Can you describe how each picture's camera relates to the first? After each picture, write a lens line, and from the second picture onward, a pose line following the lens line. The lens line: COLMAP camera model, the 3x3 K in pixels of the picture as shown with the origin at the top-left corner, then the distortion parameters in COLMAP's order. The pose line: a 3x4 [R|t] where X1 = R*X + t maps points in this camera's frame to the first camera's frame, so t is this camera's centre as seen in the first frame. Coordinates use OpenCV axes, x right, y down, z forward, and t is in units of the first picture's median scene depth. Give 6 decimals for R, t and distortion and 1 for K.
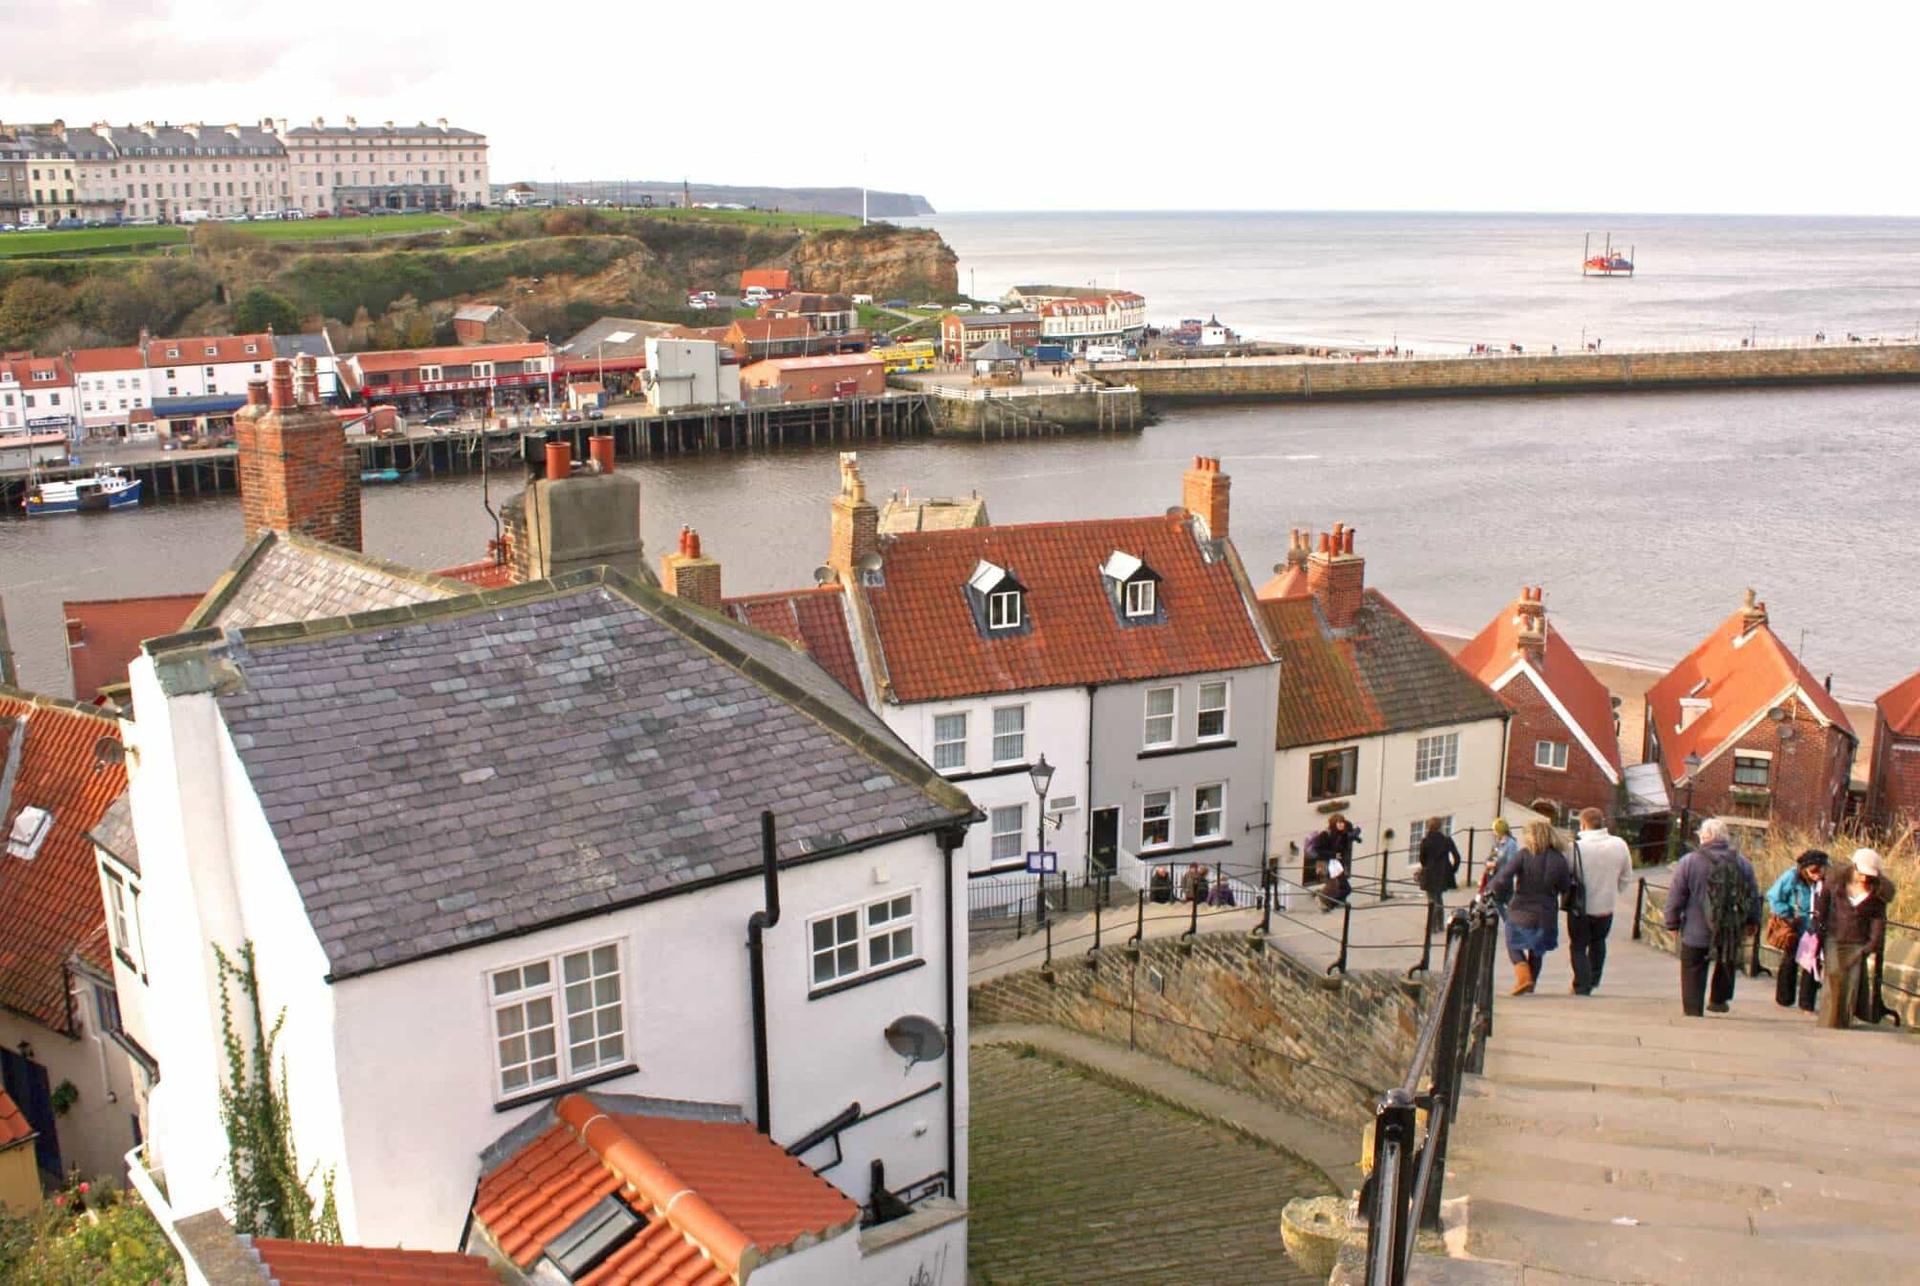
lens RADIAL K [[1686.7, 0, 960.0], [0, 1686.7, 643.0], [0, 0, 1]] dist [-0.175405, 0.144849]
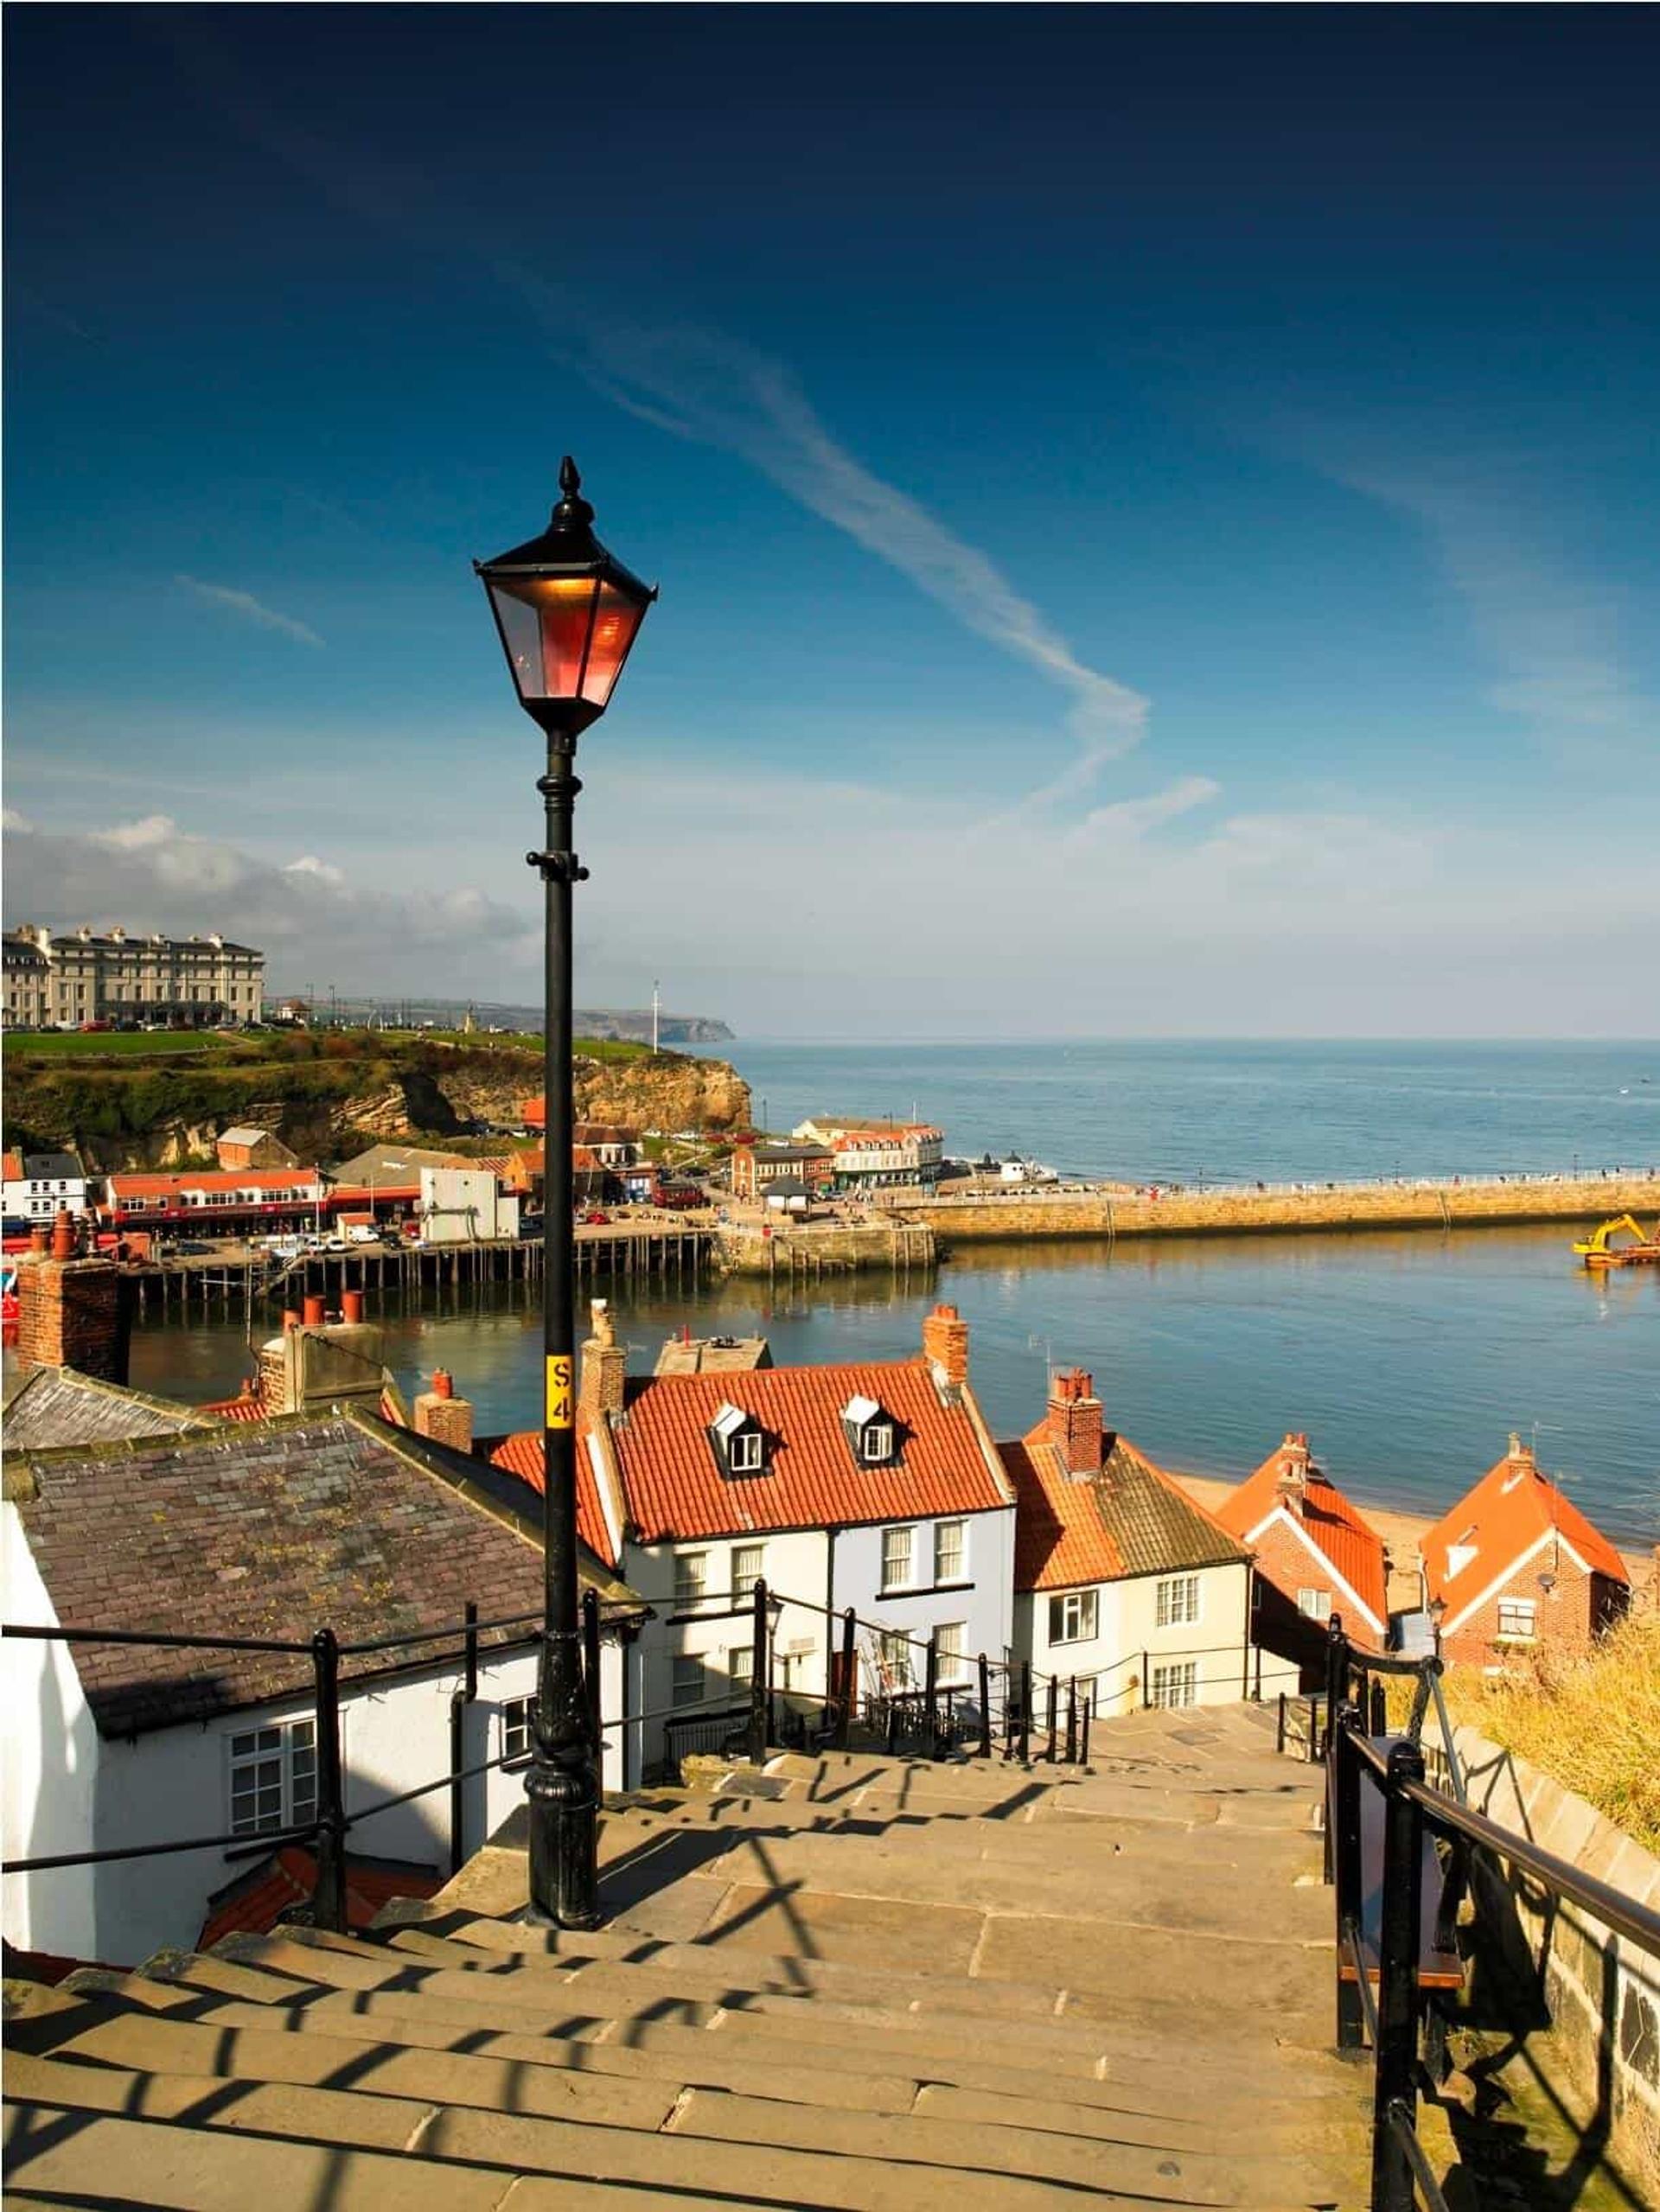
lens RADIAL K [[1912.6, 0, 830.0], [0, 1912.6, 1106.0], [0, 0, 1]] dist [-0.086219, 0.159041]
pose [[0.999712, 0.009228, 0.022147, 0.103174], [-0.004499, 0.978805, -0.204743, 0.024319], [-0.023567, 0.204585, 0.978565, -0.393779]]
